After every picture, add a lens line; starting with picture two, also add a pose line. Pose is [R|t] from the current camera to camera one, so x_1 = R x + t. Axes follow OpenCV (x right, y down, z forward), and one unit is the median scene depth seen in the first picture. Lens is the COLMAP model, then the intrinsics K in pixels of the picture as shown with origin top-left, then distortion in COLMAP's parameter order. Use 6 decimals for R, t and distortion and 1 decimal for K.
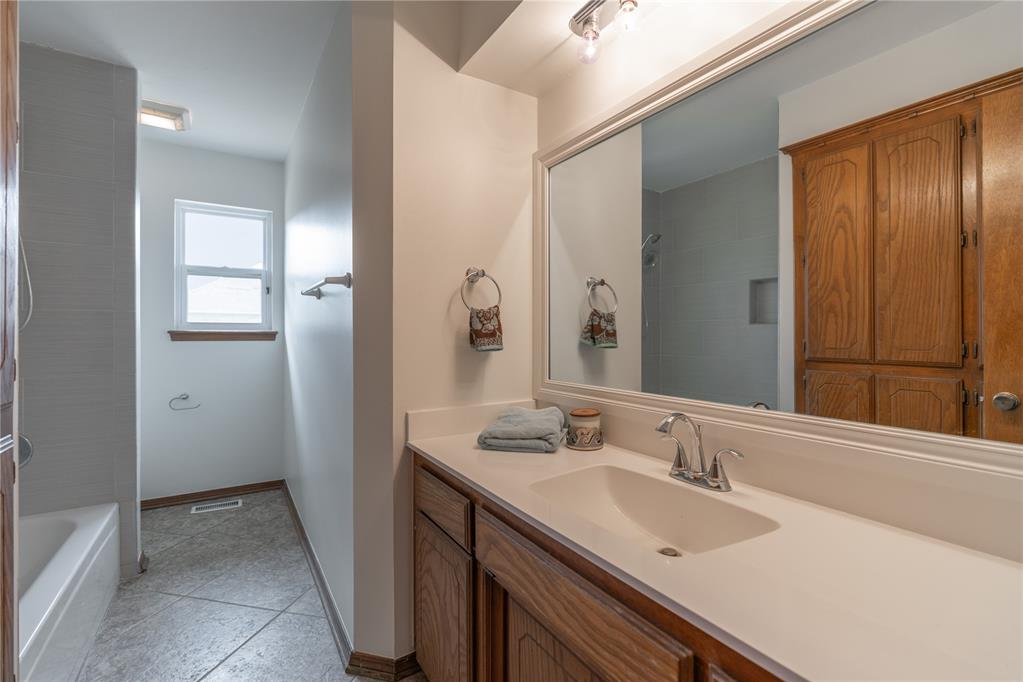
lens RADIAL K [[464.2, 0, 518.2], [0, 464.2, 336.0], [0, 0, 1]] dist [-0.001644, 0.000964]
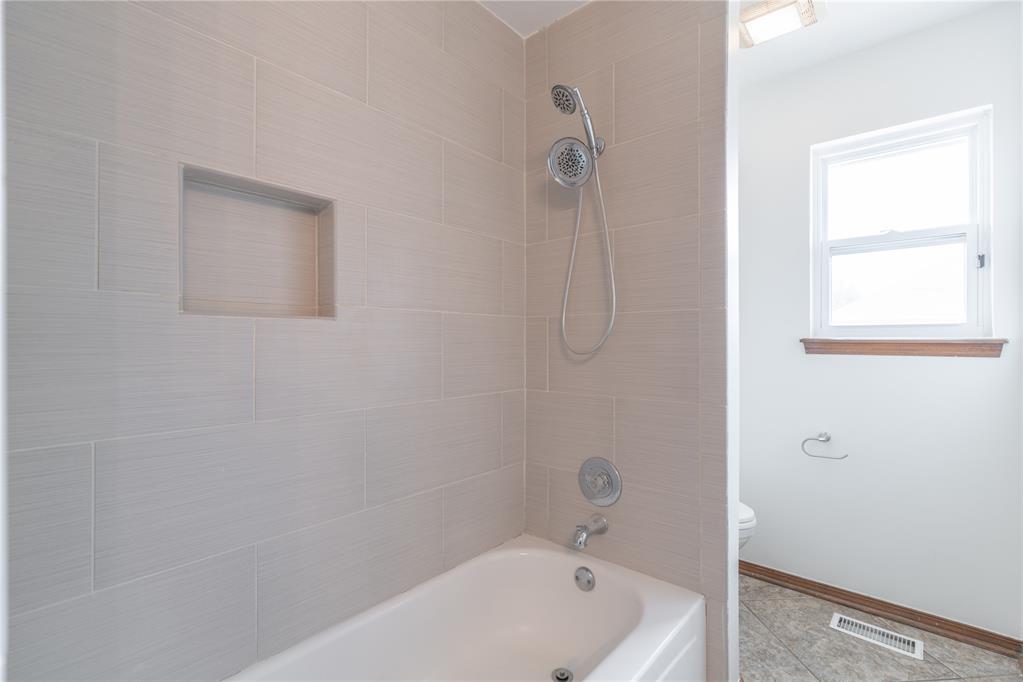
lens RADIAL K [[459.4, 0, 510.9], [0, 459.4, 339.2], [0, 0, 1]] dist [-0.004646, 0.000722]
pose [[0.282256, -0.003571, -0.959332, -0.645818], [-0.005207, 0.999973, -0.005254, -0.014050], [0.959325, 0.006478, 0.282230, 1.147325]]
